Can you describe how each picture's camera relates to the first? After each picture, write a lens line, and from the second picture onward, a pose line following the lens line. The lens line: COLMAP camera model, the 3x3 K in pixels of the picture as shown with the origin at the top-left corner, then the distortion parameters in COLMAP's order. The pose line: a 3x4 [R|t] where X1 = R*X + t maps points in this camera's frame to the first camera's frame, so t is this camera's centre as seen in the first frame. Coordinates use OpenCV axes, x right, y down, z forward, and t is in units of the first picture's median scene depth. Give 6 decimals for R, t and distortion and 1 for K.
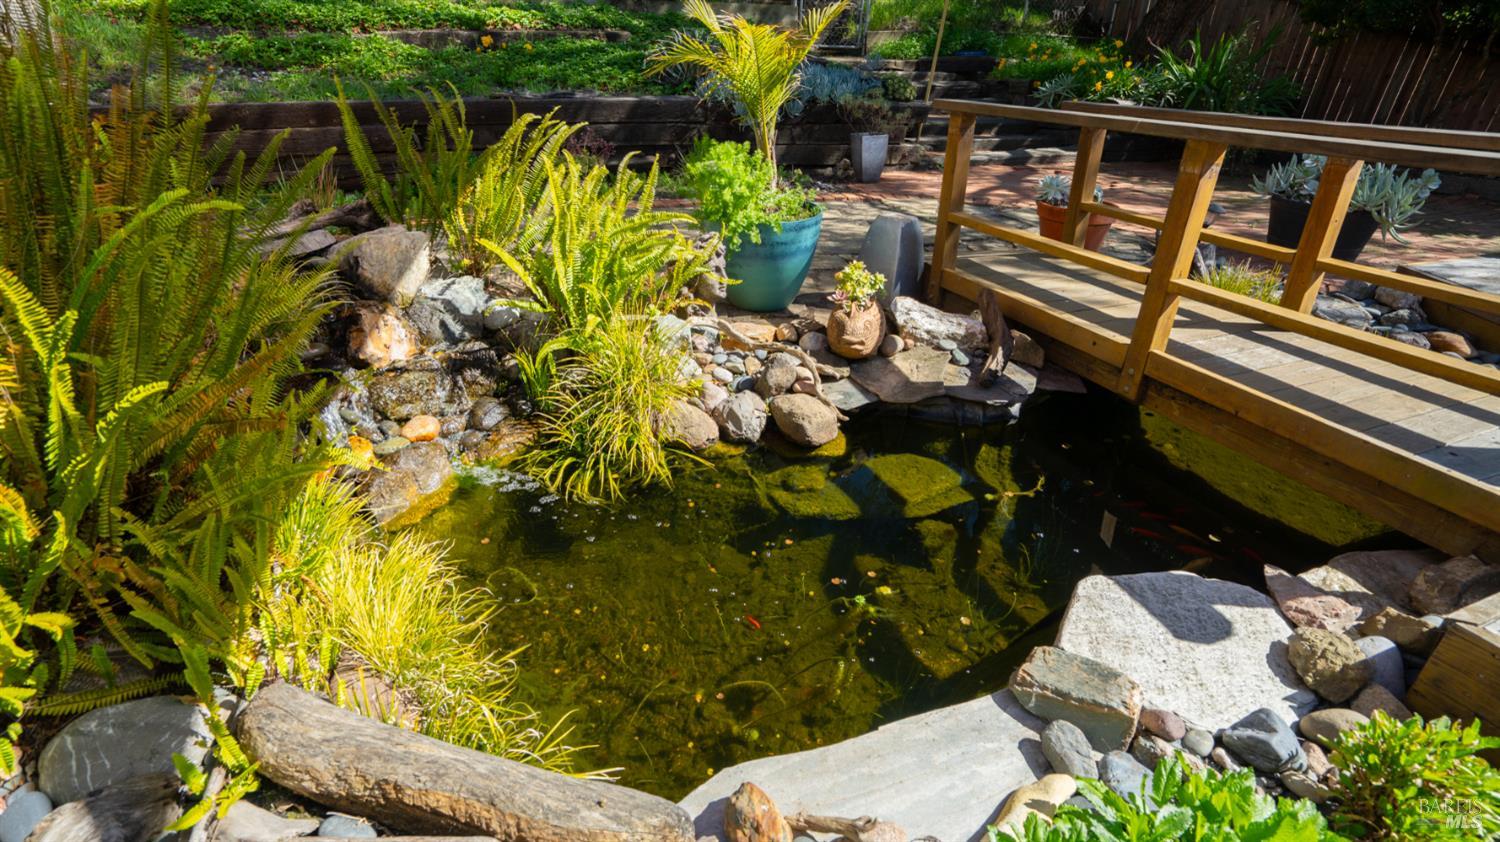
lens RADIAL K [[732.3, 0, 750.0], [0, 732.3, 421.0], [0, 0, 1]] dist [-0.037901, 0.000829]
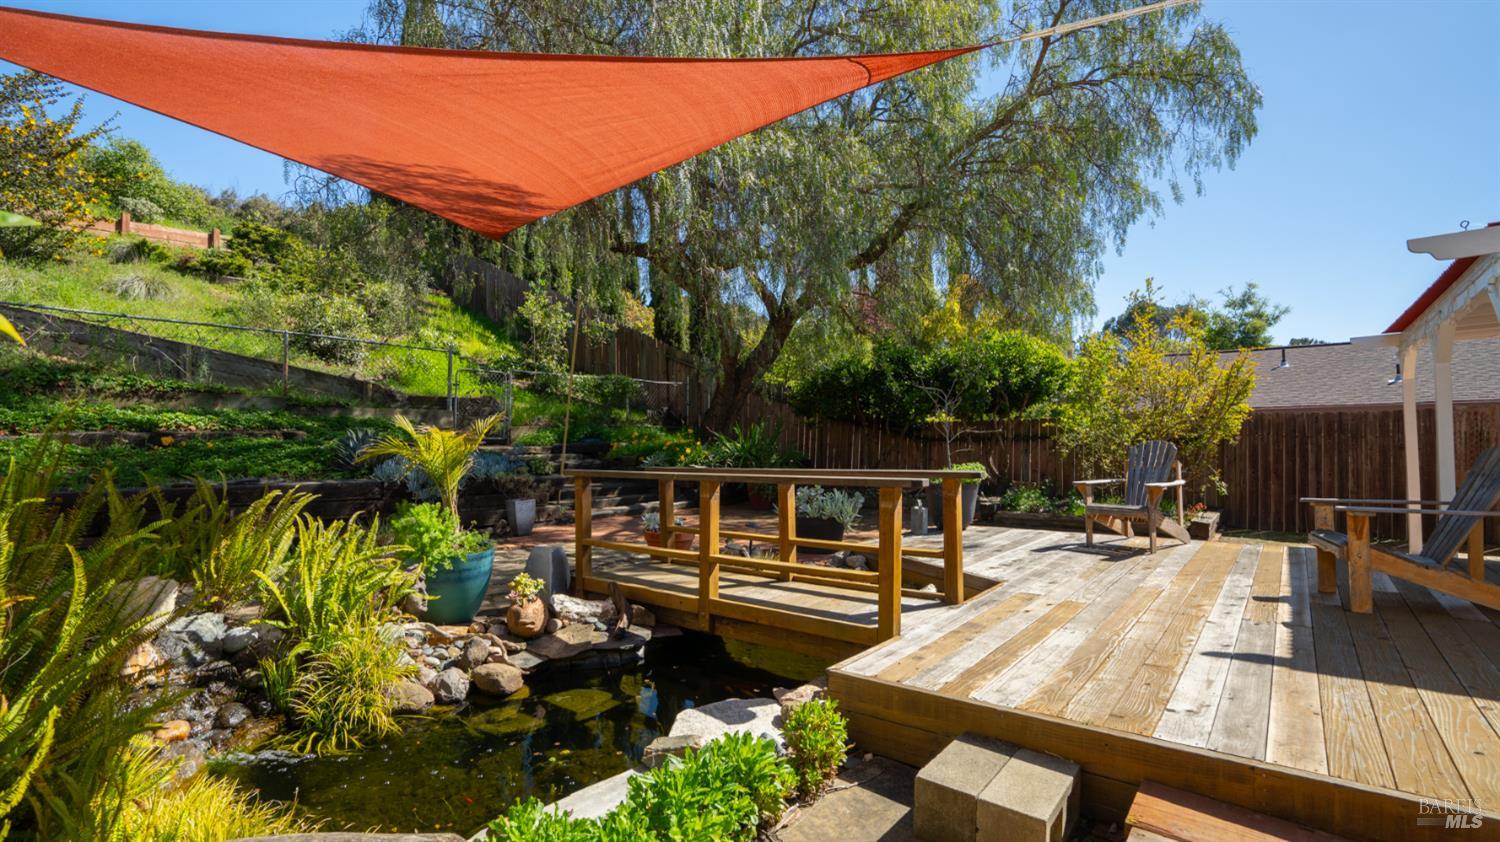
lens RADIAL K [[679.0, 0, 750.0], [0, 679.0, 421.0], [0, 0, 1]] dist [-0.097251, 0.058028]
pose [[0.882781, -0.010890, 0.469658, -0.083162], [0.233512, 0.877653, -0.418565, 0.189244], [-0.407639, 0.479172, 0.777319, -0.395263]]
